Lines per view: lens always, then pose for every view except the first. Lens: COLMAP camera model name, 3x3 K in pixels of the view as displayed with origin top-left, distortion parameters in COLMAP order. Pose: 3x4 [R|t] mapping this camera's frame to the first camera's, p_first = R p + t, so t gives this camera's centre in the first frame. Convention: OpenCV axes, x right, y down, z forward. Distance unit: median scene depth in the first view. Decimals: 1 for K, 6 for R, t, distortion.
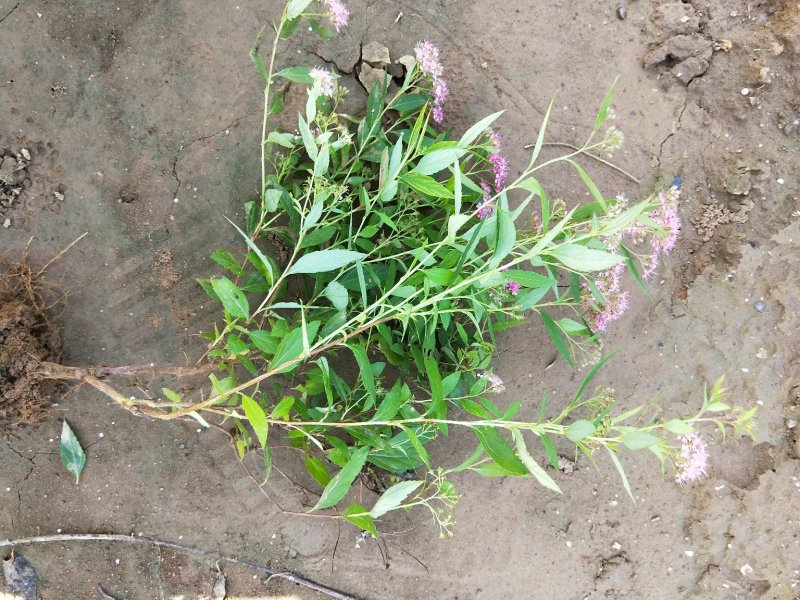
lens RADIAL K [[669.9, 0, 401.6], [0, 669.9, 296.4], [0, 0, 1]] dist [-0.012663, 0.027753]
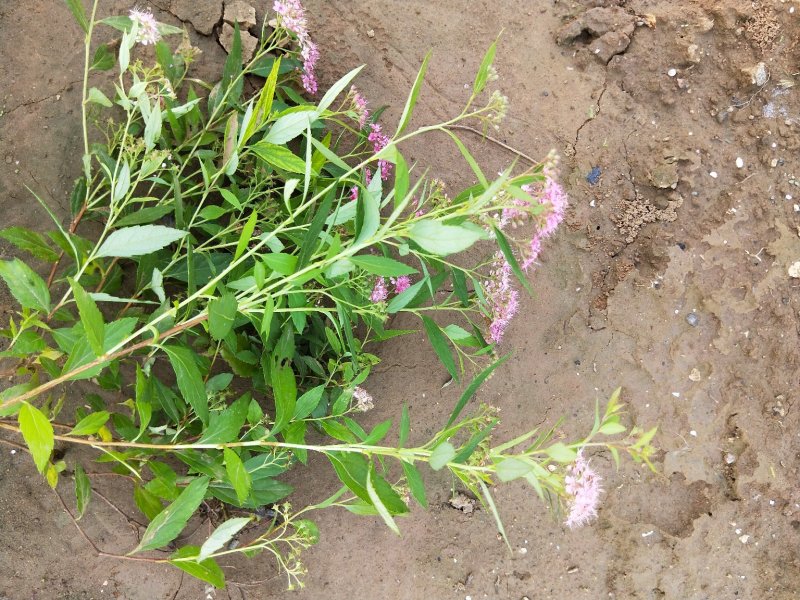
lens RADIAL K [[653.6, 0, 398.2], [0, 653.6, 302.1], [0, 0, 1]] dist [-0.006390, -0.007120]
pose [[0.999787, 0.020141, 0.004481, 0.158956], [-0.019856, 0.998203, -0.056538, 0.048591], [-0.005612, 0.056437, 0.998390, 0.170643]]
